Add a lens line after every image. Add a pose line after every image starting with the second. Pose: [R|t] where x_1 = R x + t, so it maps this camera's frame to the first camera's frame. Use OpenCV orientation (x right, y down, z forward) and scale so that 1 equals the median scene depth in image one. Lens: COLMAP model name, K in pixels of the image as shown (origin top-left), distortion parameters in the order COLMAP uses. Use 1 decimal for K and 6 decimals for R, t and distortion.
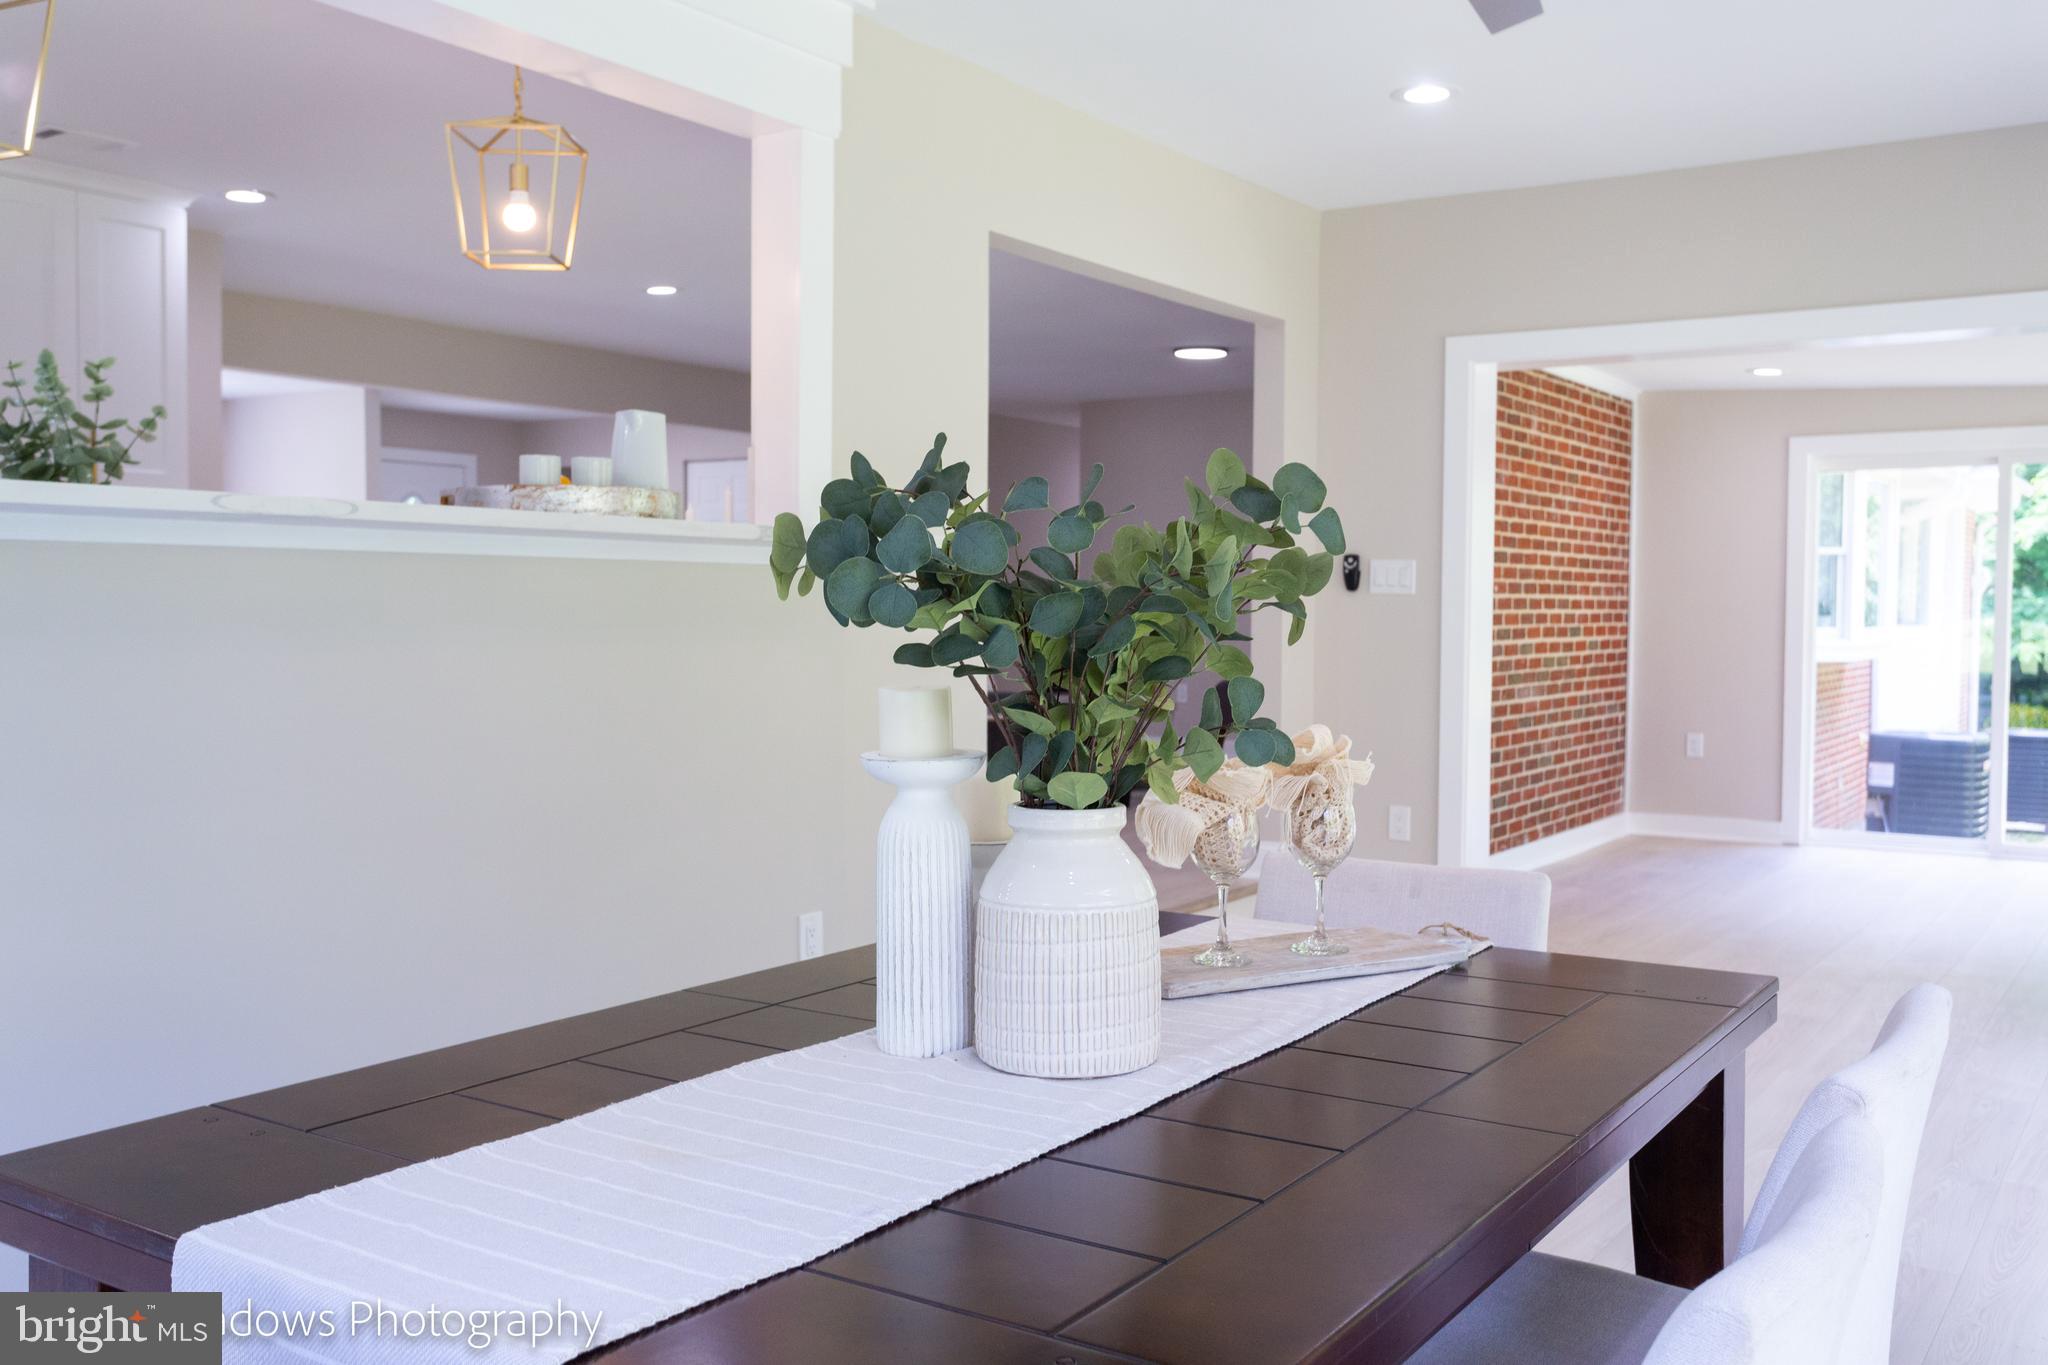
lens RADIAL K [[1831.3, 0, 1026.0], [0, 1831.3, 670.9], [0, 0, 1]] dist [0.014899, 0.011885]
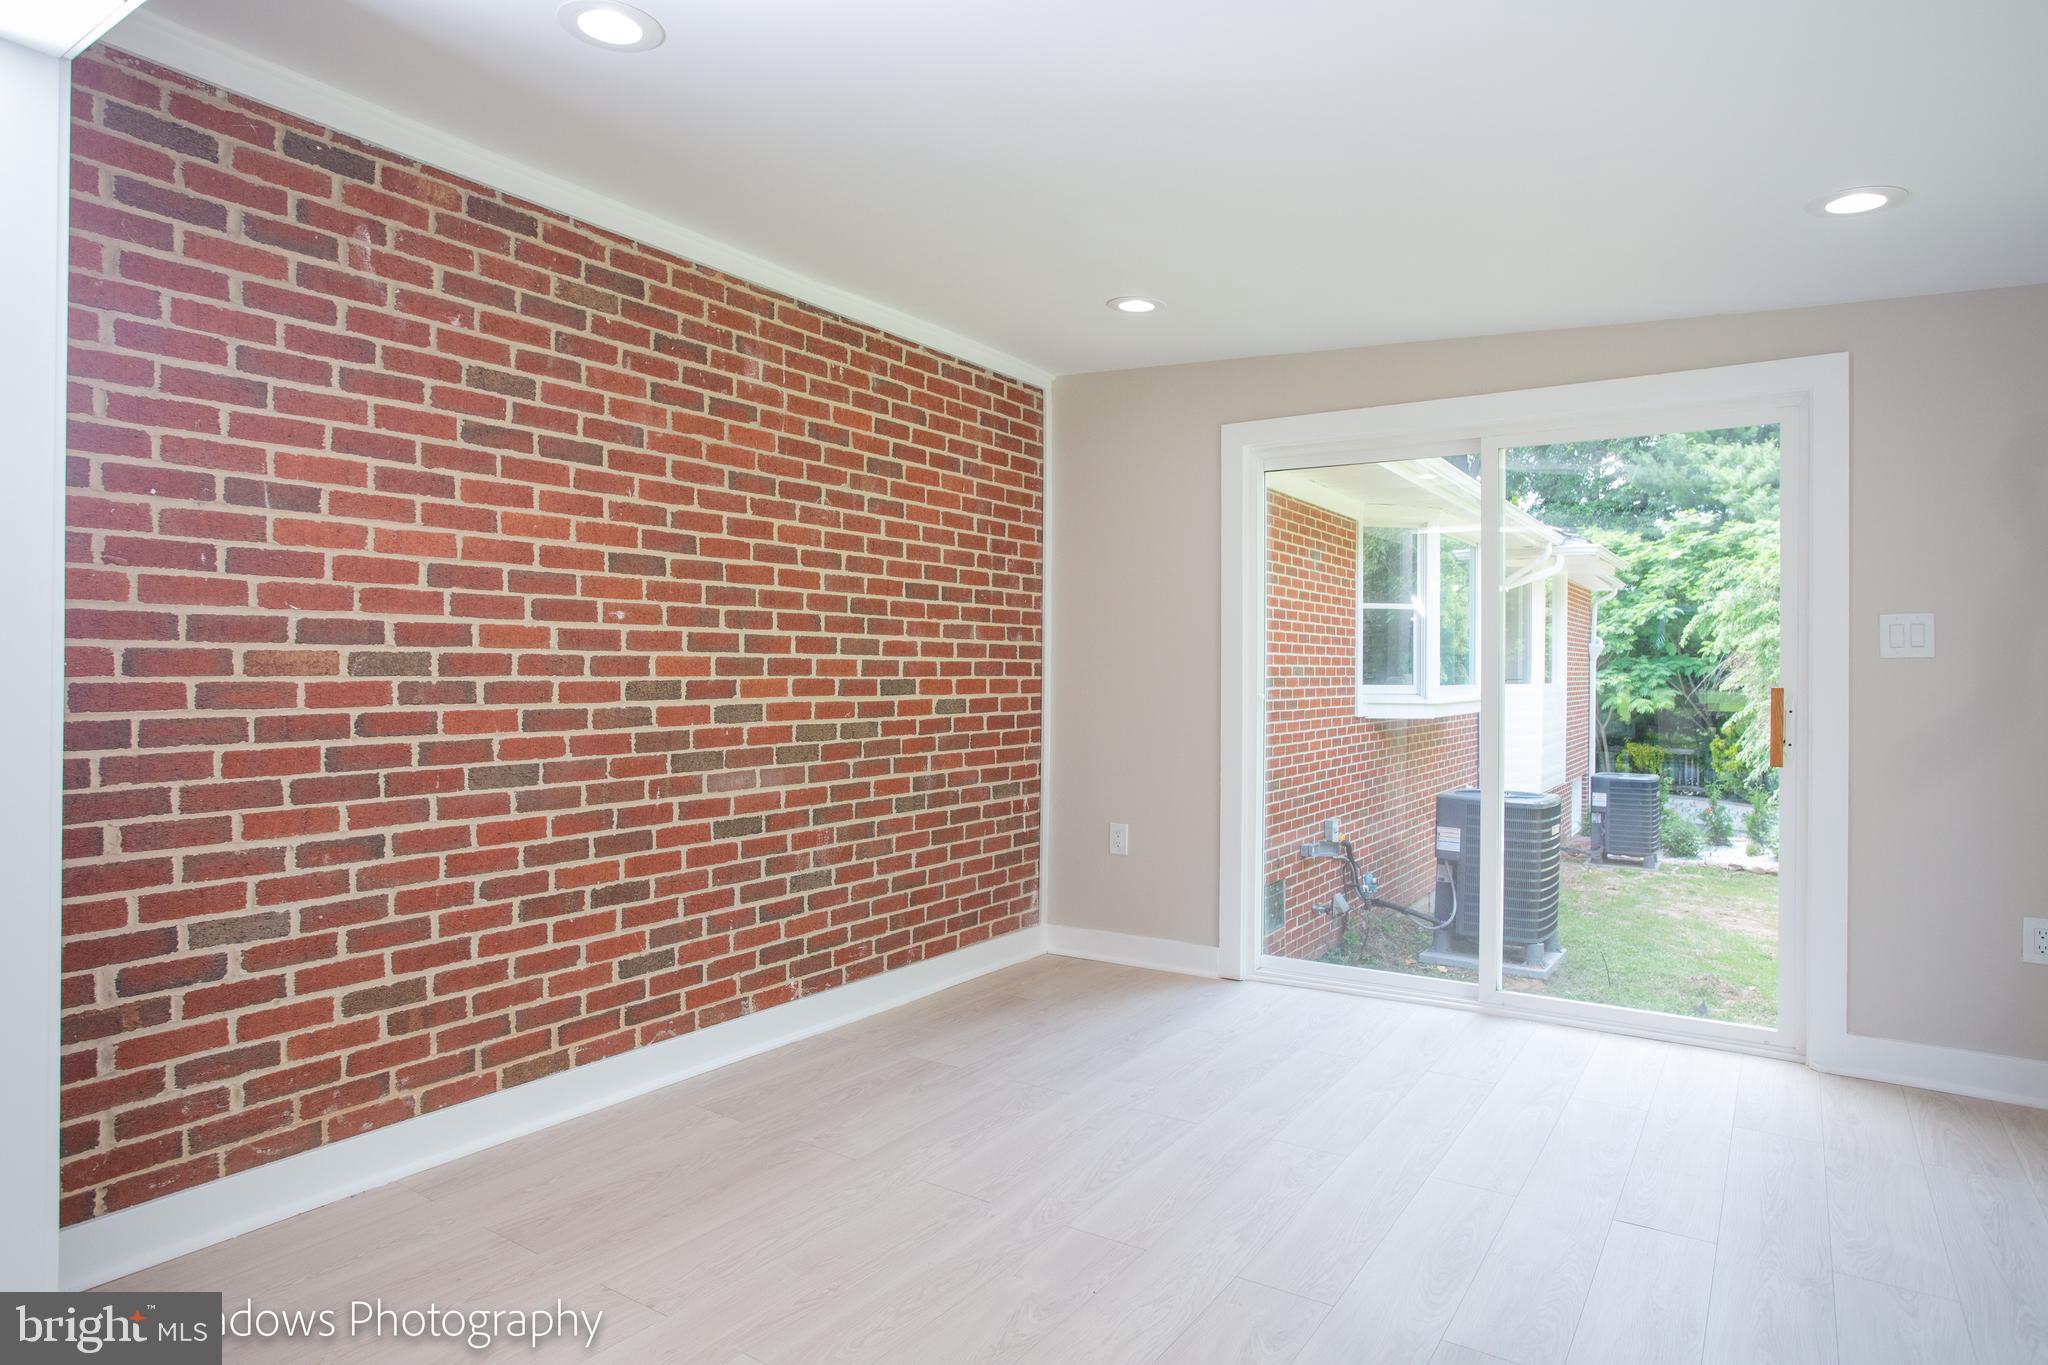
lens RADIAL K [[1166.1, 0, 1026.2], [0, 1166.1, 663.7], [0, 0, 1]] dist [-0.032676, 0.001857]
pose [[0.999977, 0.000377, -0.006803, 0.329262], [-0.000671, 0.999061, -0.043319, -0.010452], [0.006780, 0.043322, 0.999038, 0.519621]]
